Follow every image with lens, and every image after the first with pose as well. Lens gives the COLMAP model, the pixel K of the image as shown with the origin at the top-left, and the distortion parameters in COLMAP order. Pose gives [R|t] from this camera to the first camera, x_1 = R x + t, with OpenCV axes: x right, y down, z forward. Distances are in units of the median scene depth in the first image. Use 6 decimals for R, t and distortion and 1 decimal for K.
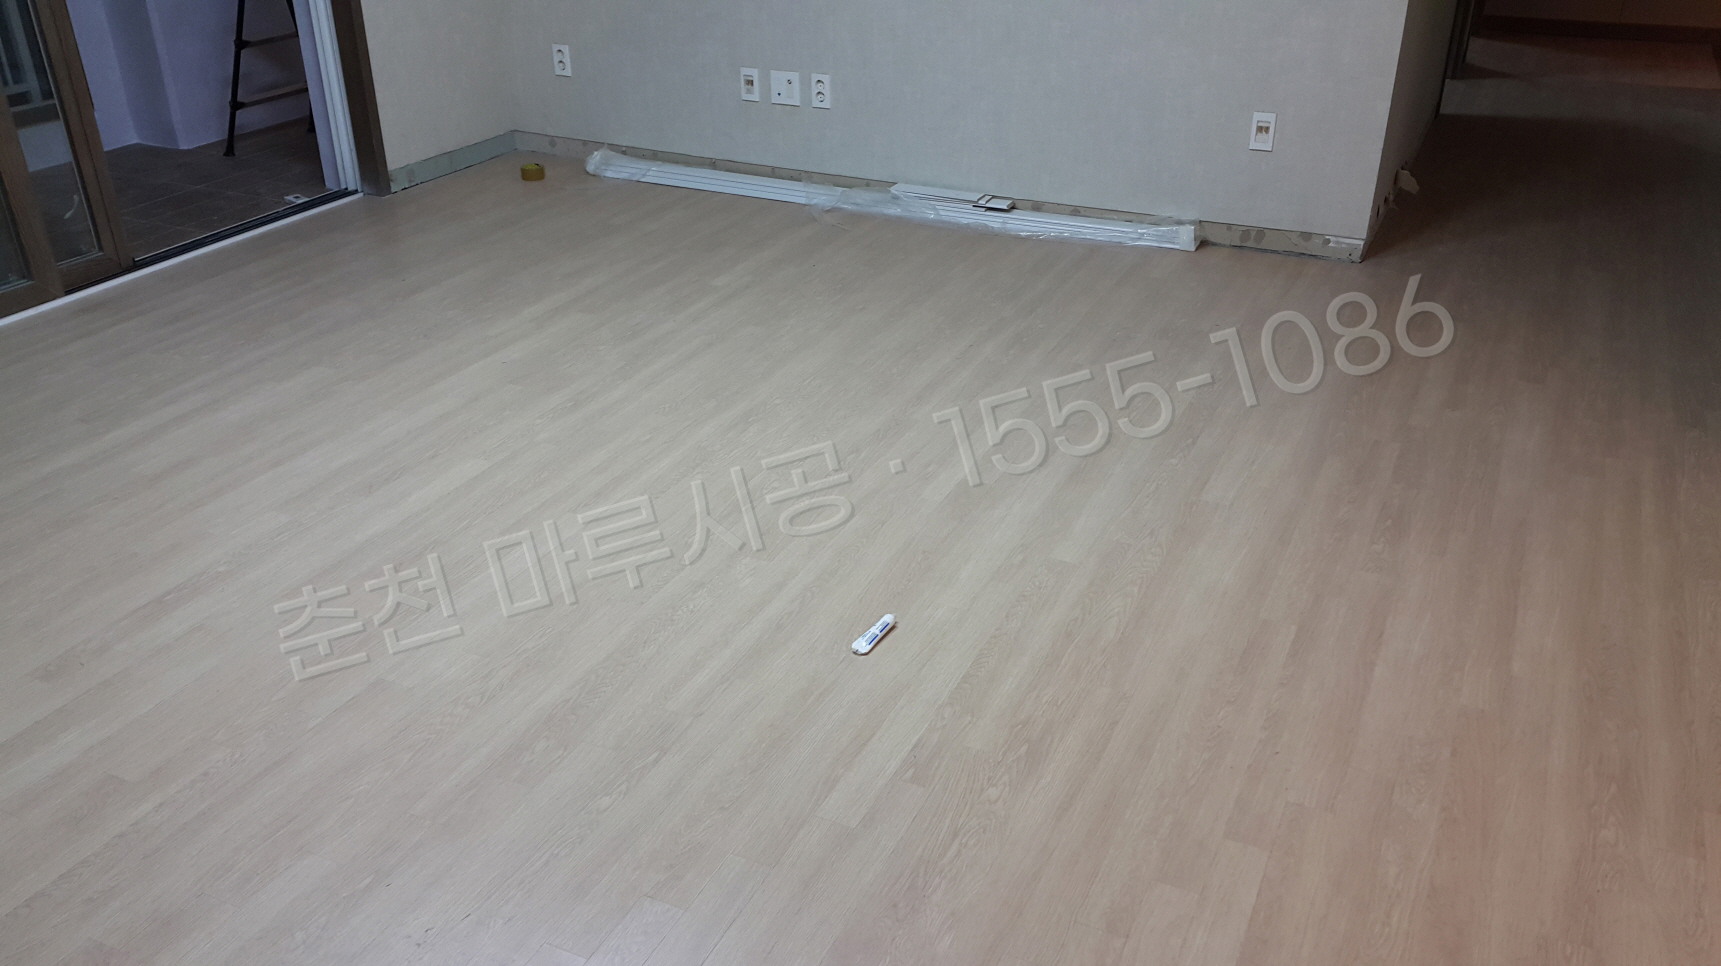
lens RADIAL K [[1405.0, 0, 860.5], [0, 1405.0, 483.0], [0, 0, 1]] dist [0.207493, -0.418433]
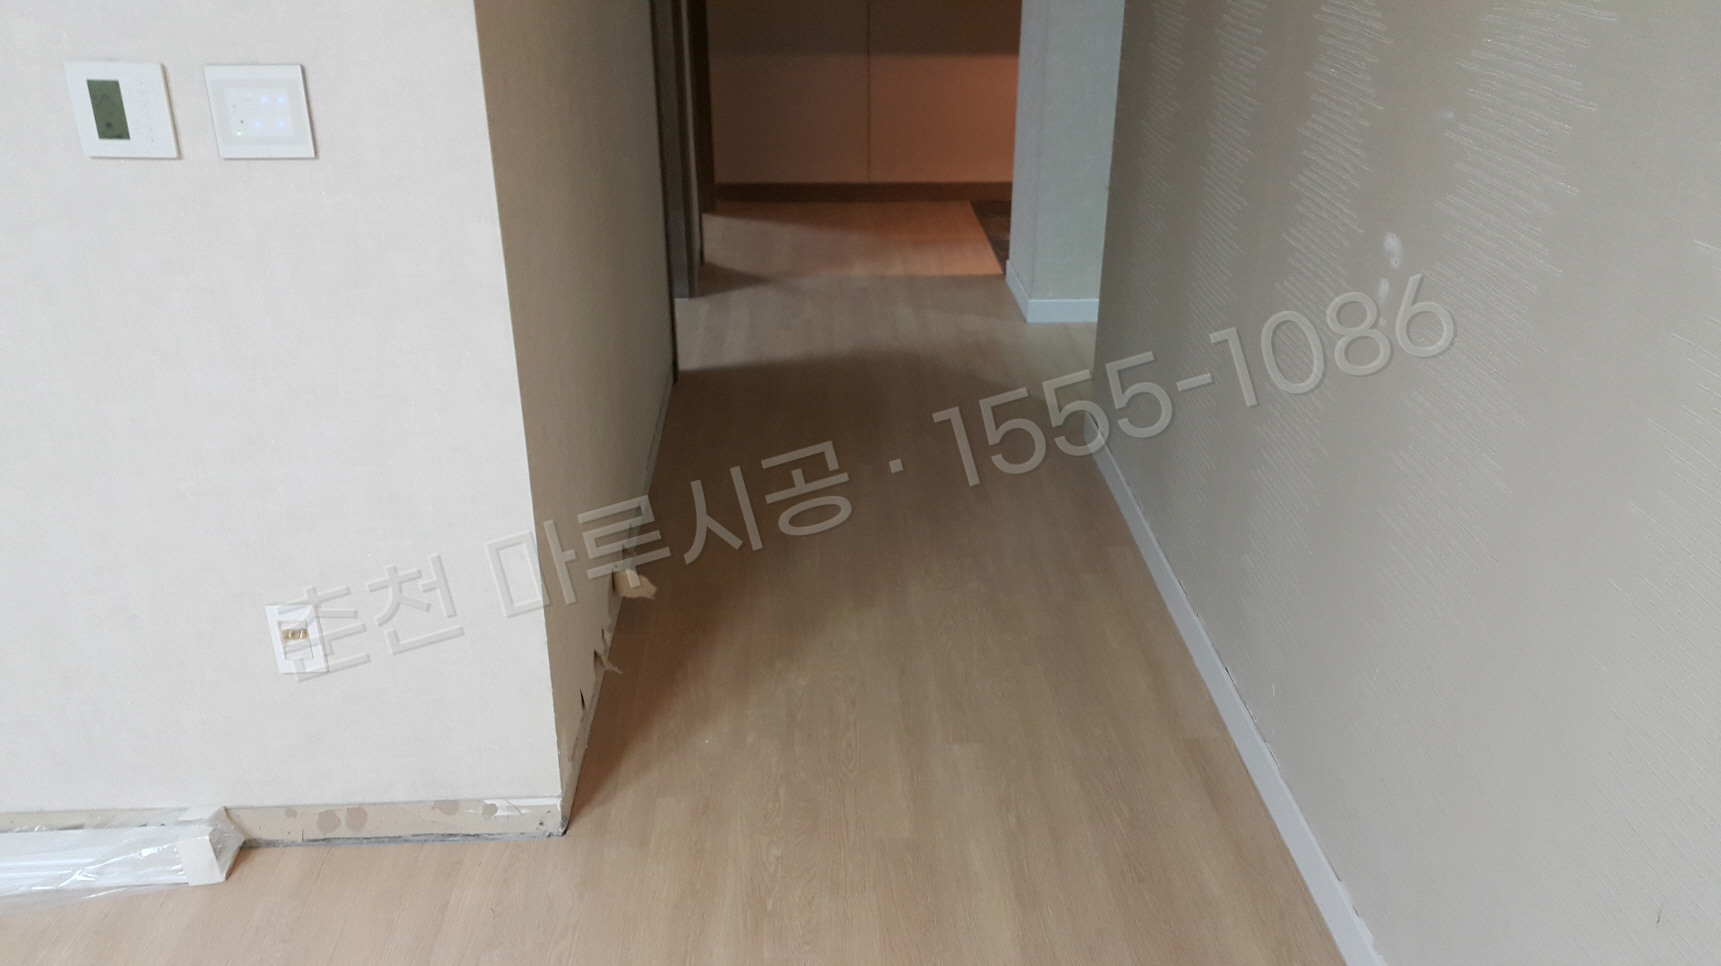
lens RADIAL K [[1405.0, 0, 860.5], [0, 1405.0, 483.0], [0, 0, 1]] dist [0.207493, -0.418433]
pose [[0.888235, -0.192487, 0.417118, 0.258714], [0.211458, 0.977387, 0.000742, -0.257063], [-0.407828, 0.087544, 0.908852, 0.495257]]
